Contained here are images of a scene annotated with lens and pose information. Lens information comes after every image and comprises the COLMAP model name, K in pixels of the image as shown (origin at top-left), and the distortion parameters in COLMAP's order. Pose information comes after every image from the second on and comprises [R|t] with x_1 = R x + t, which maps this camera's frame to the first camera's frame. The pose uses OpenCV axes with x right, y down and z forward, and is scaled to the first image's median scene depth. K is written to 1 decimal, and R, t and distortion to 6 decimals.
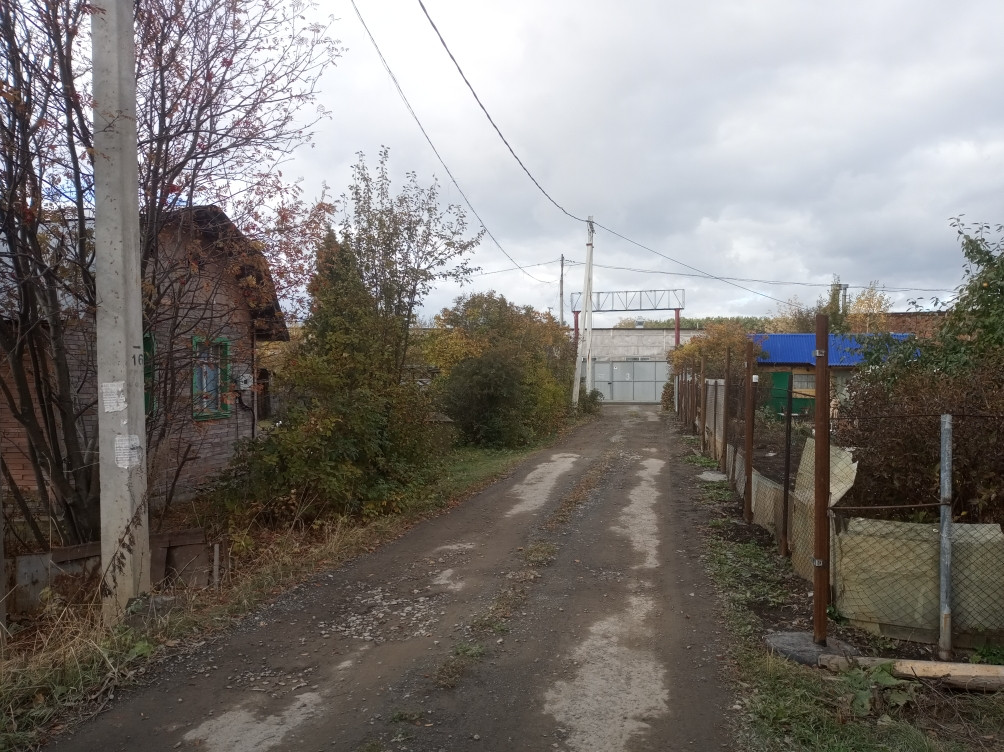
lens RADIAL K [[779.2, 0, 501.1], [0, 779.2, 381.1], [0, 0, 1]] dist [0.006220, -0.002936]
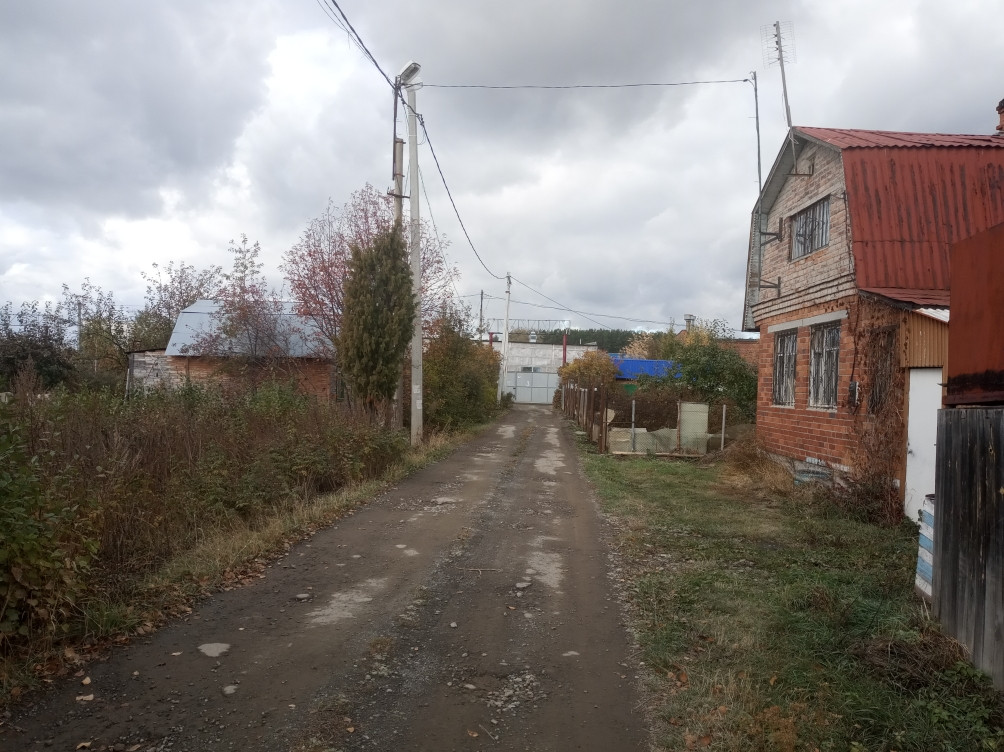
lens RADIAL K [[779.2, 0, 502.1], [0, 779.2, 376.5], [0, 0, 1]] dist [0.006220, -0.002936]
pose [[0.988857, 0.032157, 0.145355, -0.112800], [-0.030811, 0.999459, -0.011505, -0.001845], [-0.145646, 0.006899, 0.989313, -0.473852]]
